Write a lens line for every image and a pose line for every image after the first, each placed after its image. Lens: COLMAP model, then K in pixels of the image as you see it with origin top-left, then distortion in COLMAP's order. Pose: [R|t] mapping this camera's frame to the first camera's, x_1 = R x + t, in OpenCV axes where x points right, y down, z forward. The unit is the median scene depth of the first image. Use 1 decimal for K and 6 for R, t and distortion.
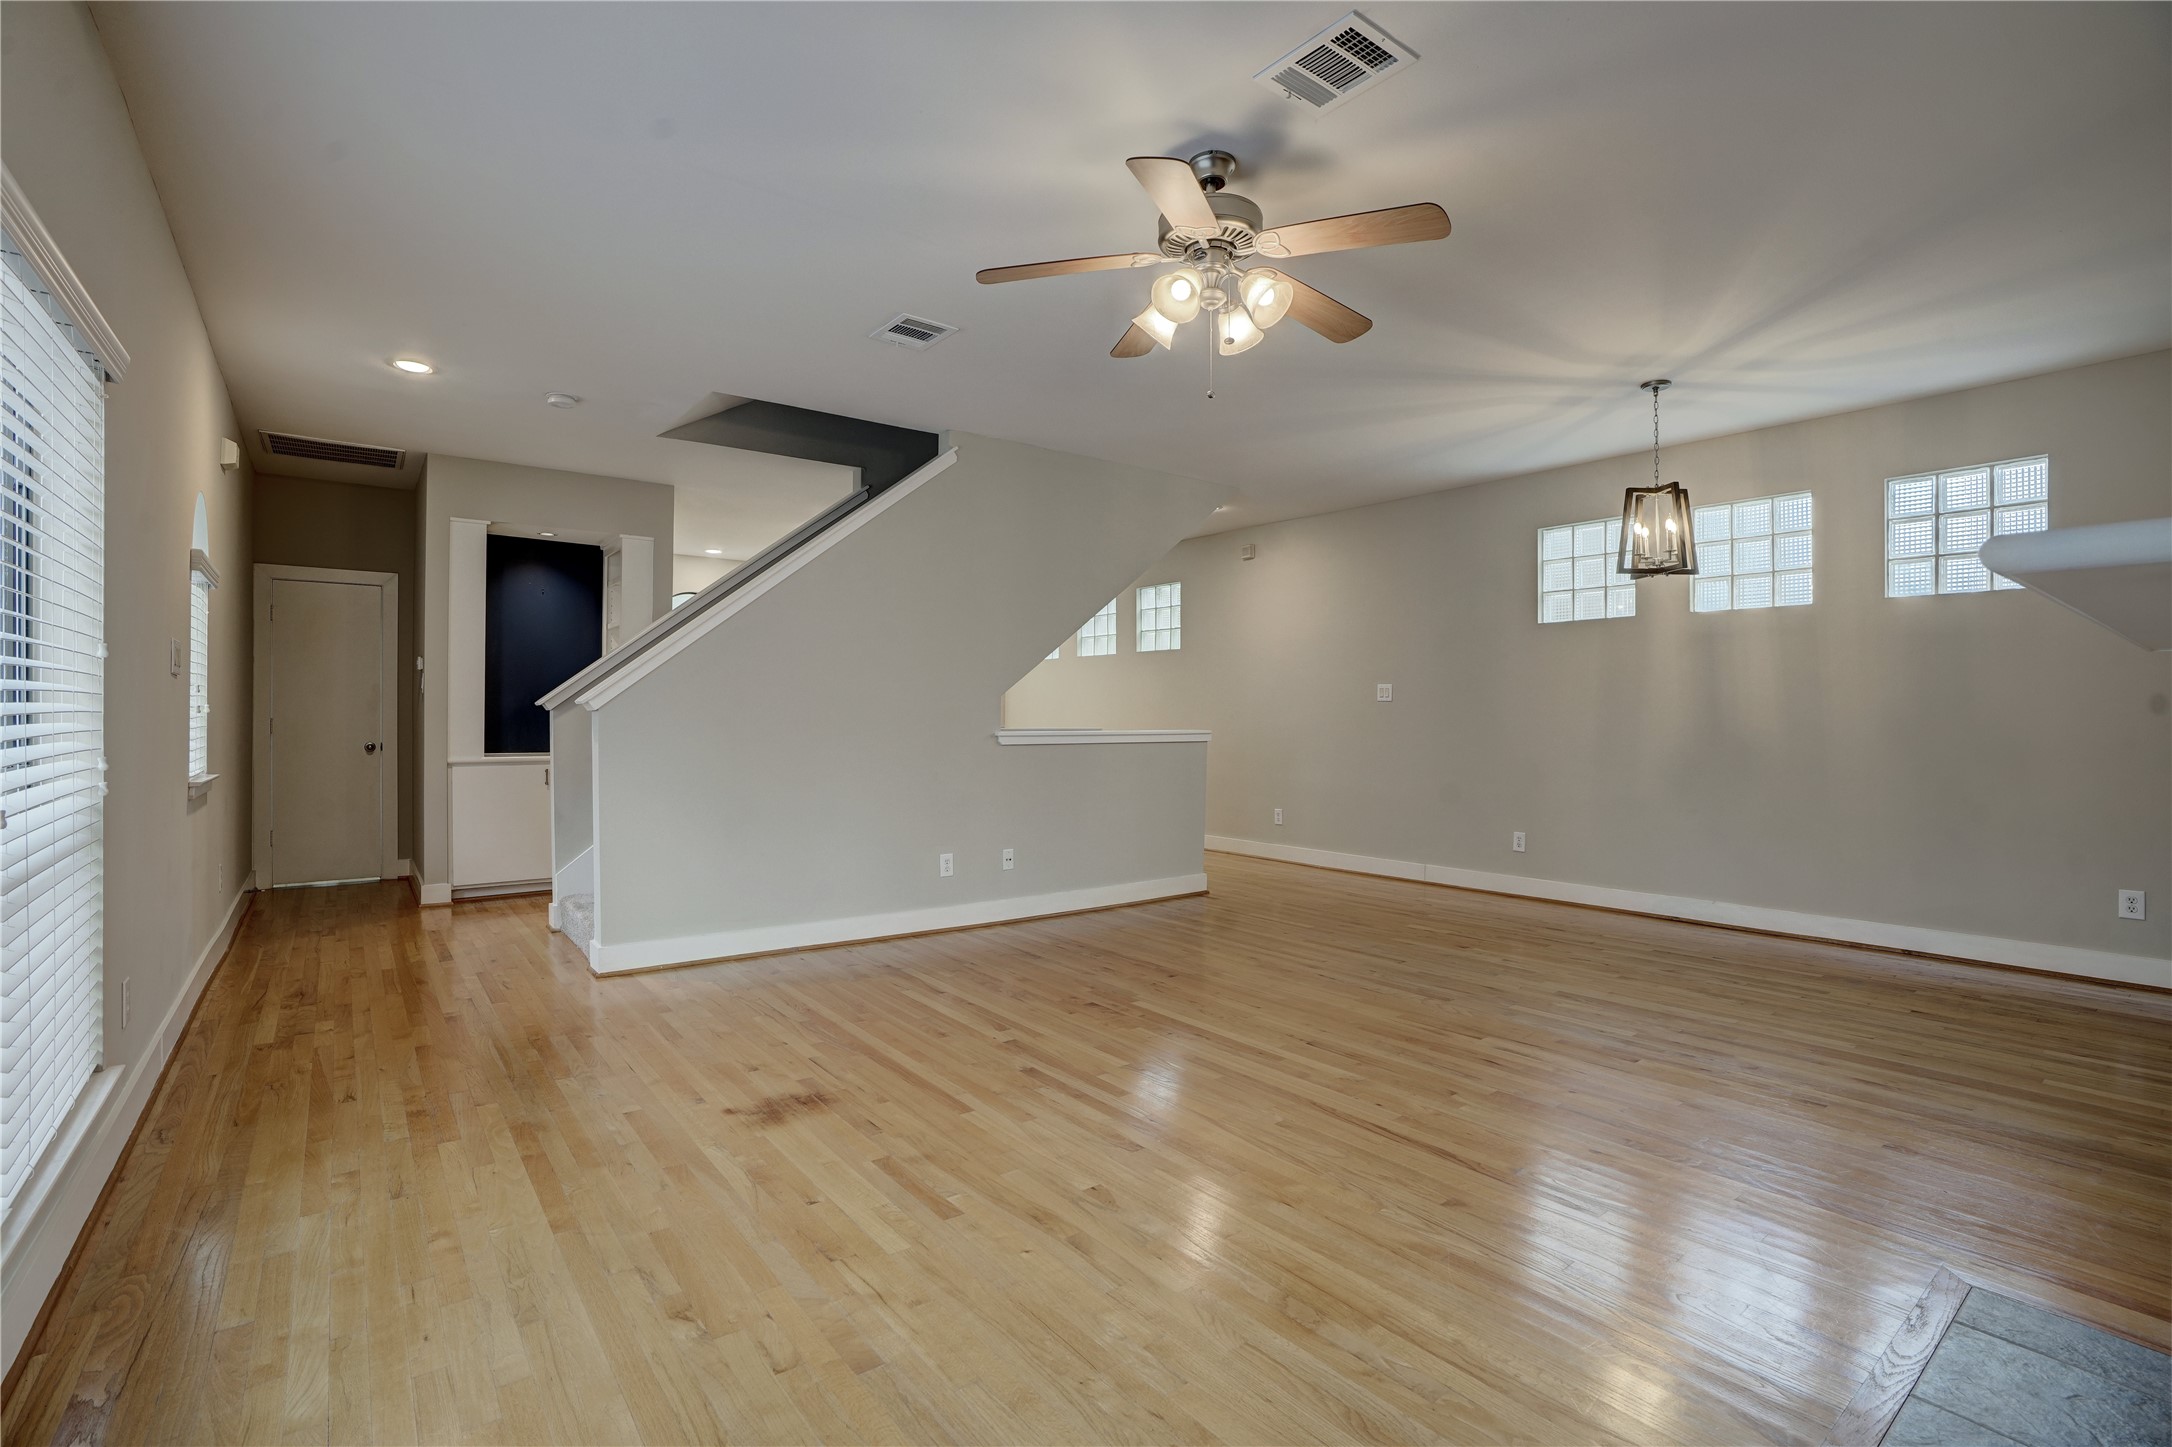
lens RADIAL K [[1001.6, 0, 1086.0], [0, 1001.6, 723.5], [0, 0, 1]] dist [-0.059853, 0.000111]
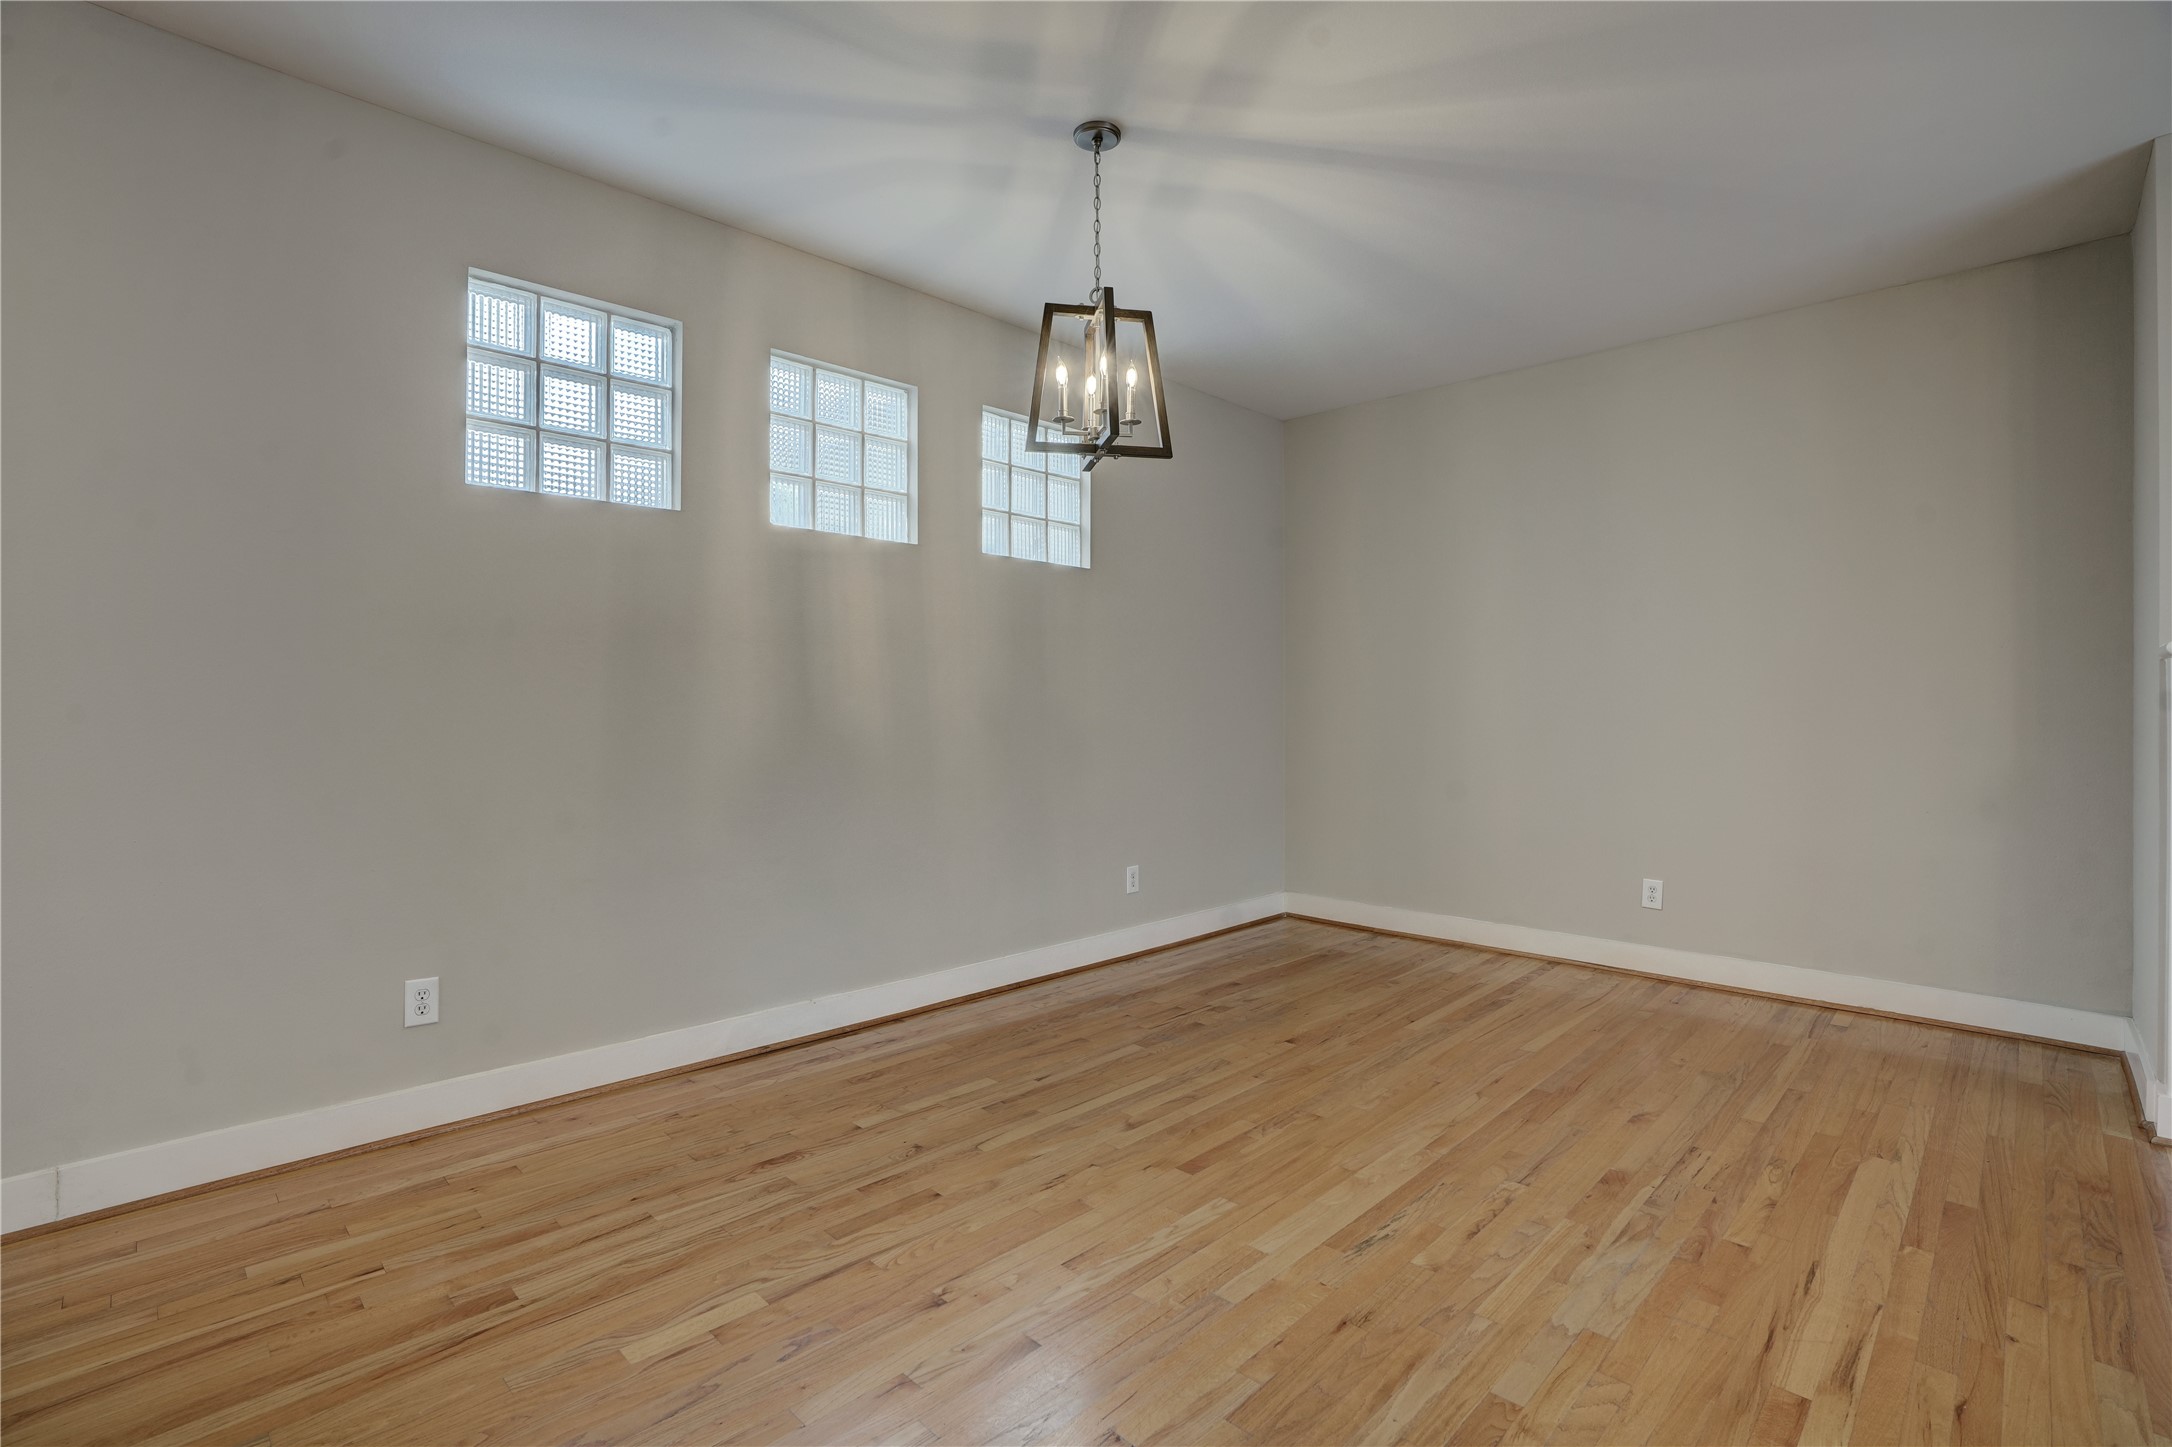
lens RADIAL K [[1001.6, 0, 1086.0], [0, 1001.6, 723.5], [0, 0, 1]] dist [-0.059853, 0.000111]
pose [[-0.133310, -0.015923, 0.990947, 0.000793], [0.001279, 0.999867, 0.016239, -0.004585], [-0.991074, 0.003433, -0.133272, 1.047700]]
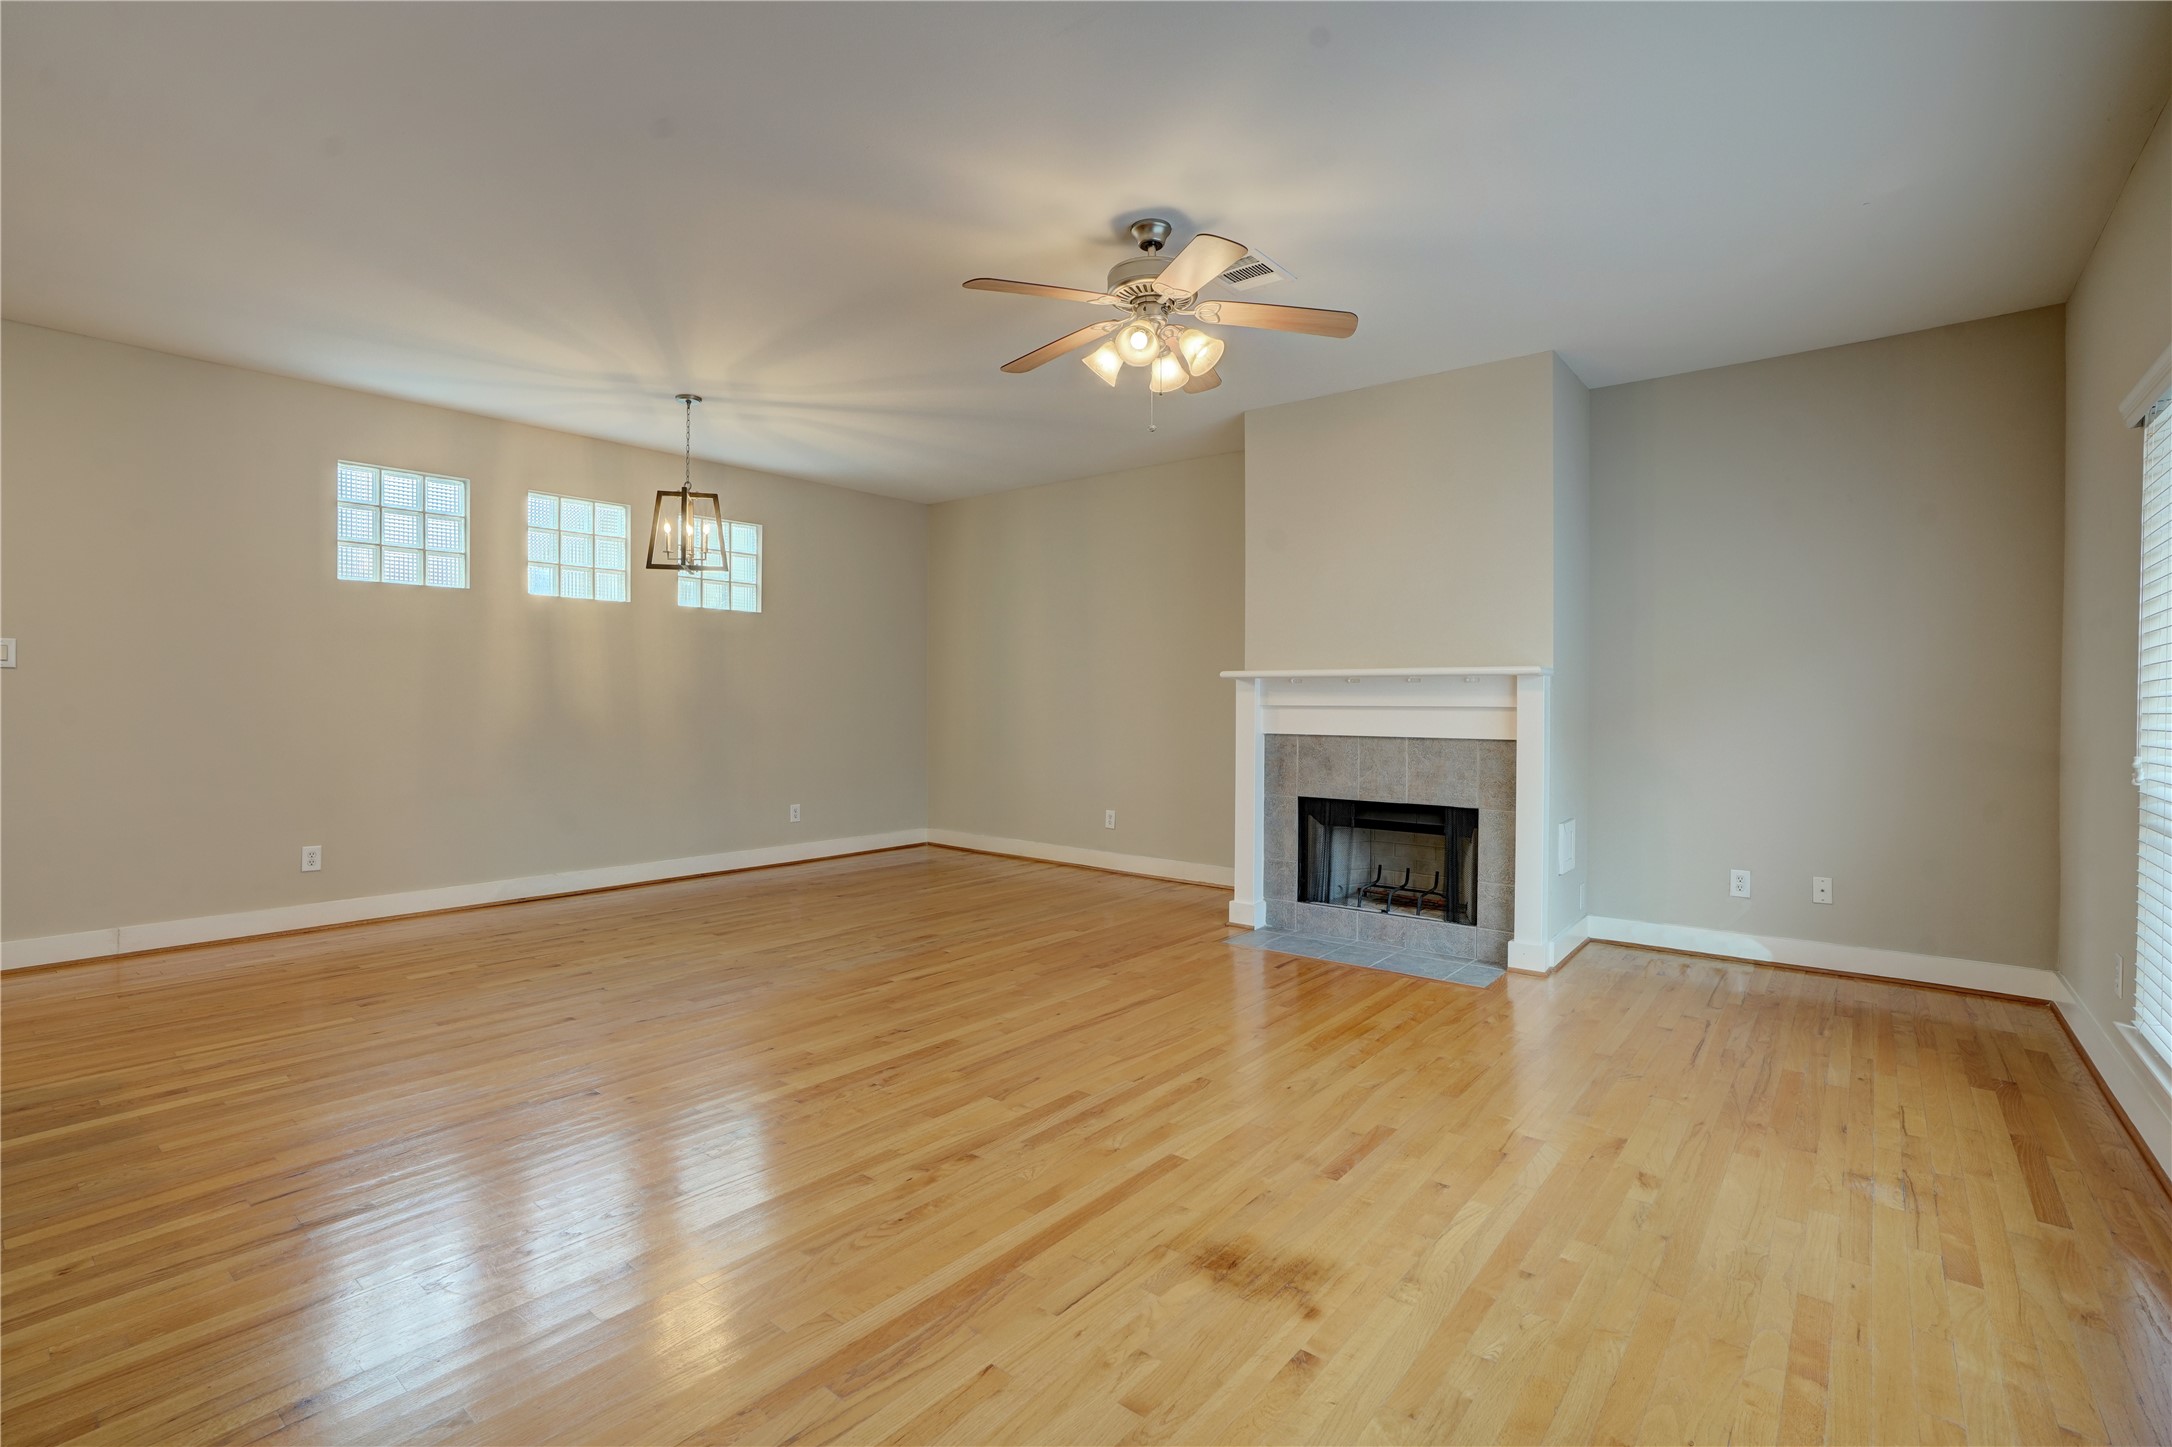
lens RADIAL K [[984.1, 0, 1086.0], [0, 984.1, 723.5], [0, 0, 1]] dist [-0.047767, 0.012253]
pose [[-0.229946, -0.022914, 0.972934, -0.573994], [-0.004761, 0.999737, 0.022420, -0.006954], [-0.973192, 0.000524, -0.229995, 0.786571]]
